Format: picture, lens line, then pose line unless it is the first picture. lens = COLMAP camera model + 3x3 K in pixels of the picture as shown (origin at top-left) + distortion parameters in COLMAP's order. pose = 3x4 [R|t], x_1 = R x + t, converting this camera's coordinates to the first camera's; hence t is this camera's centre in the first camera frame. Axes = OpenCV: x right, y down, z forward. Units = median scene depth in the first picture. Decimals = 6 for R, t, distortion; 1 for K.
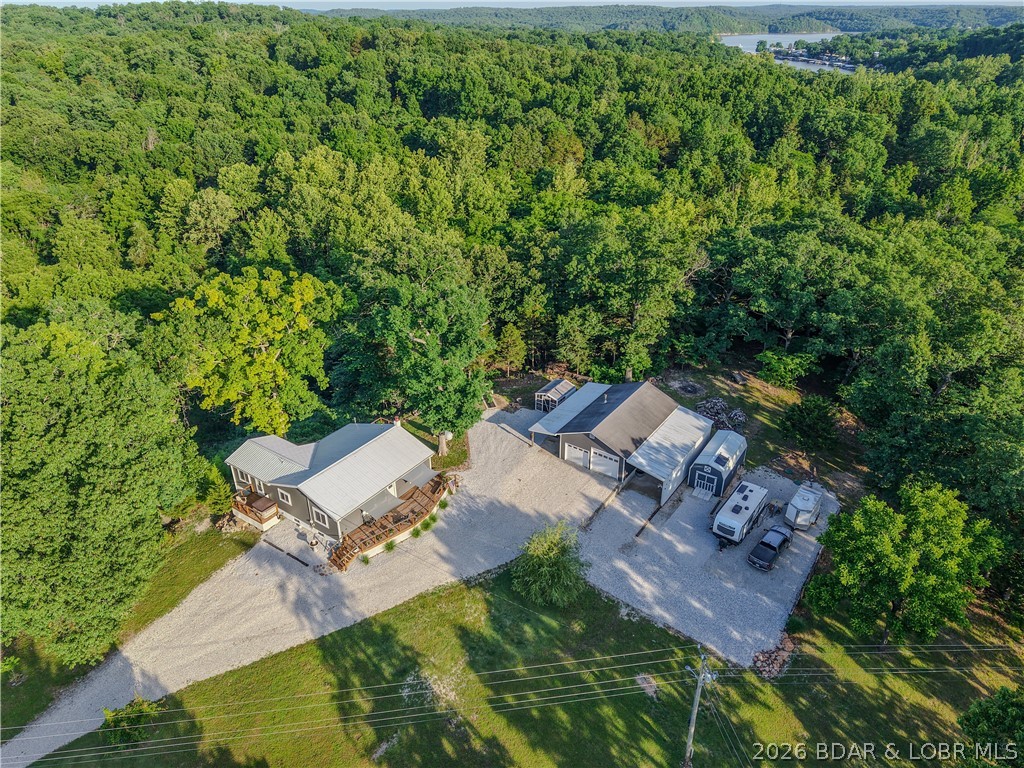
lens RADIAL K [[675.9, 0, 516.3], [0, 675.9, 379.9], [0, 0, 1]] dist [0.018906, -0.005313]
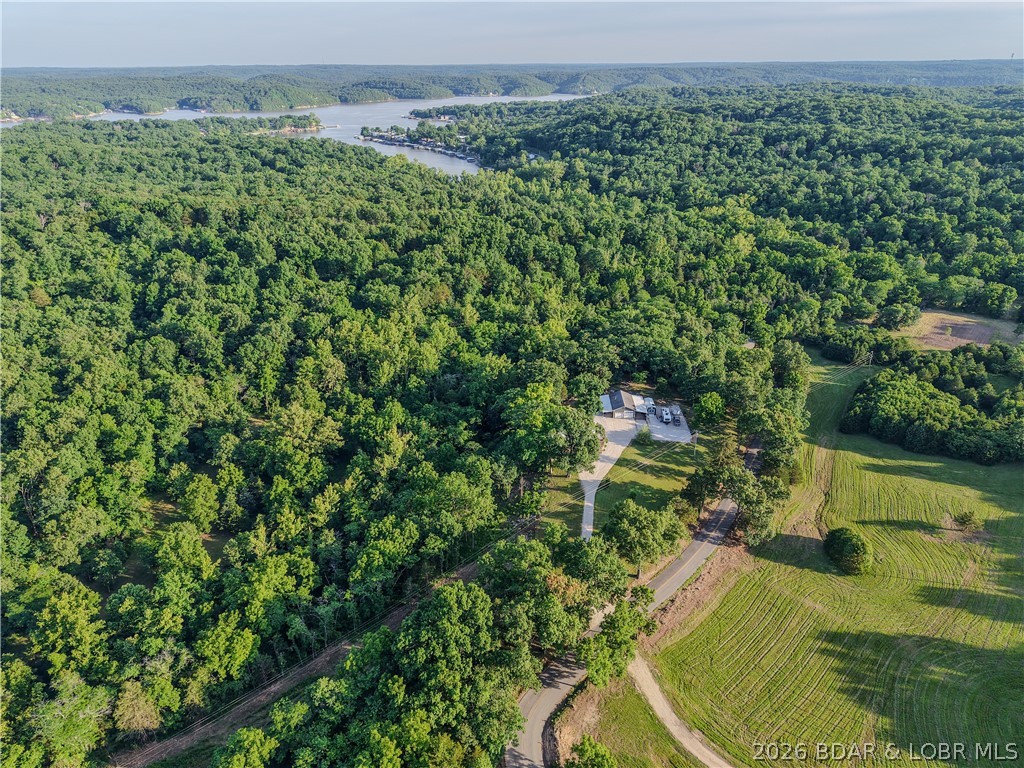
lens RADIAL K [[706.7, 0, 512.0], [0, 706.7, 384.0], [0, 0, 1]] dist [0.025167, -0.017203]
pose [[0.832389, -0.227984, 0.505125, -0.897734], [0.259609, 0.965680, 0.008047, -0.087287], [-0.489624, 0.124437, 0.863008, -0.769252]]
